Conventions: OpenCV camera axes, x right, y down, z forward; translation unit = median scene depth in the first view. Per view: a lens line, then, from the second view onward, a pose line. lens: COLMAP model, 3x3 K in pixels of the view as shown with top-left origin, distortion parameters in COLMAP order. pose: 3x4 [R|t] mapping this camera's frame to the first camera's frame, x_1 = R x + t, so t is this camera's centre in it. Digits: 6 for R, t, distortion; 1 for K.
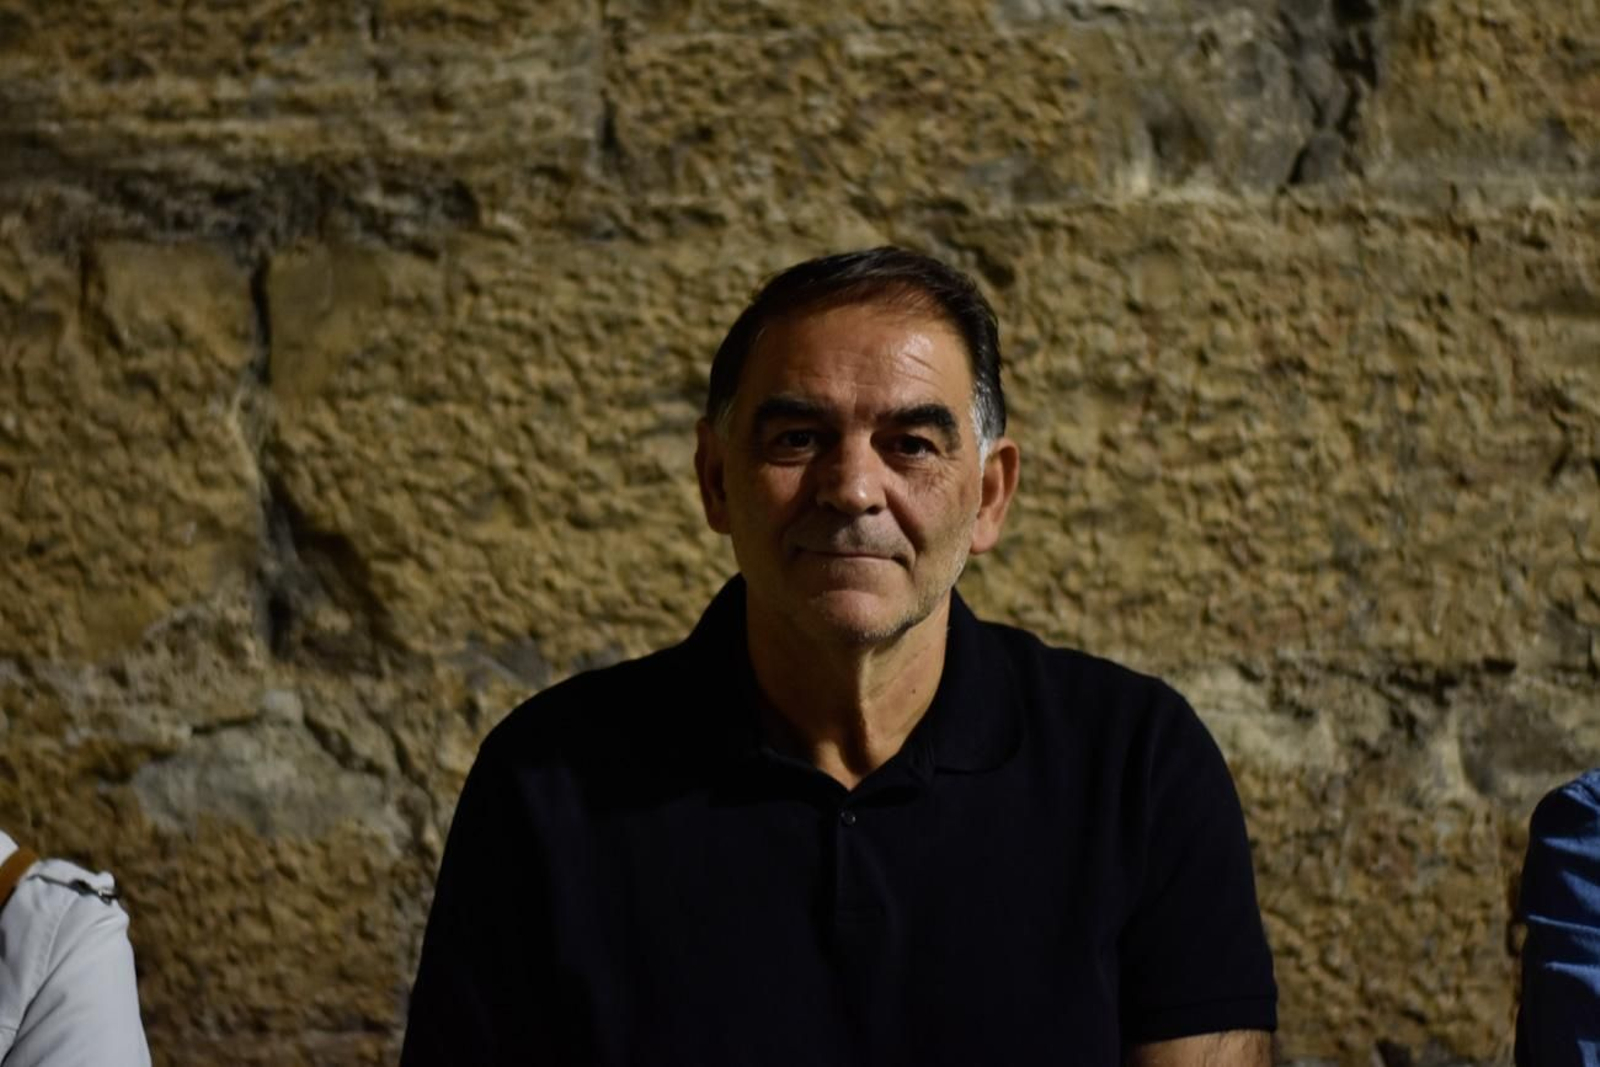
lens RADIAL K [[3433.9, 0, 800.0], [0, 3433.9, 531.0], [0, 0, 1]] dist [-0.011157, 0.000000]
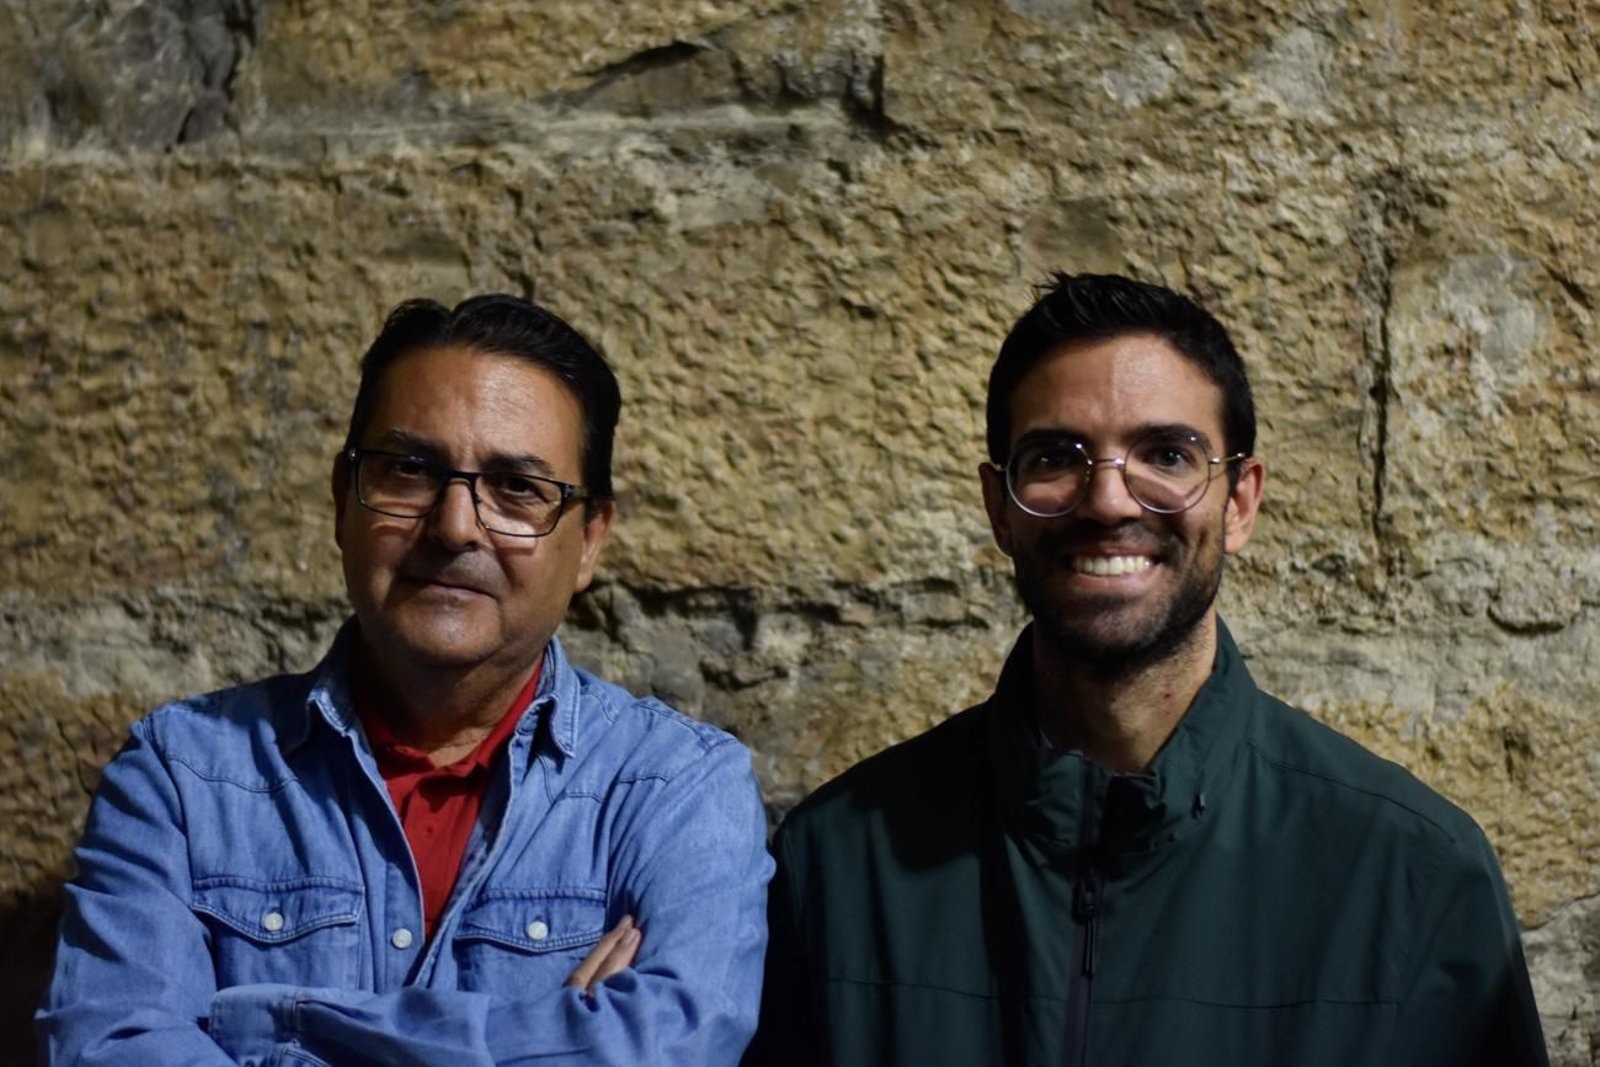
lens RADIAL K [[3433.9, 0, 799.8], [0, 3433.9, 536.0], [0, 0, 1]] dist [-0.011157, 0.000000]
pose [[0.982619, -0.015555, -0.184979, 0.524001], [0.019734, 0.999589, 0.020771, 0.000872], [0.184580, -0.024061, 0.982523, 0.004618]]
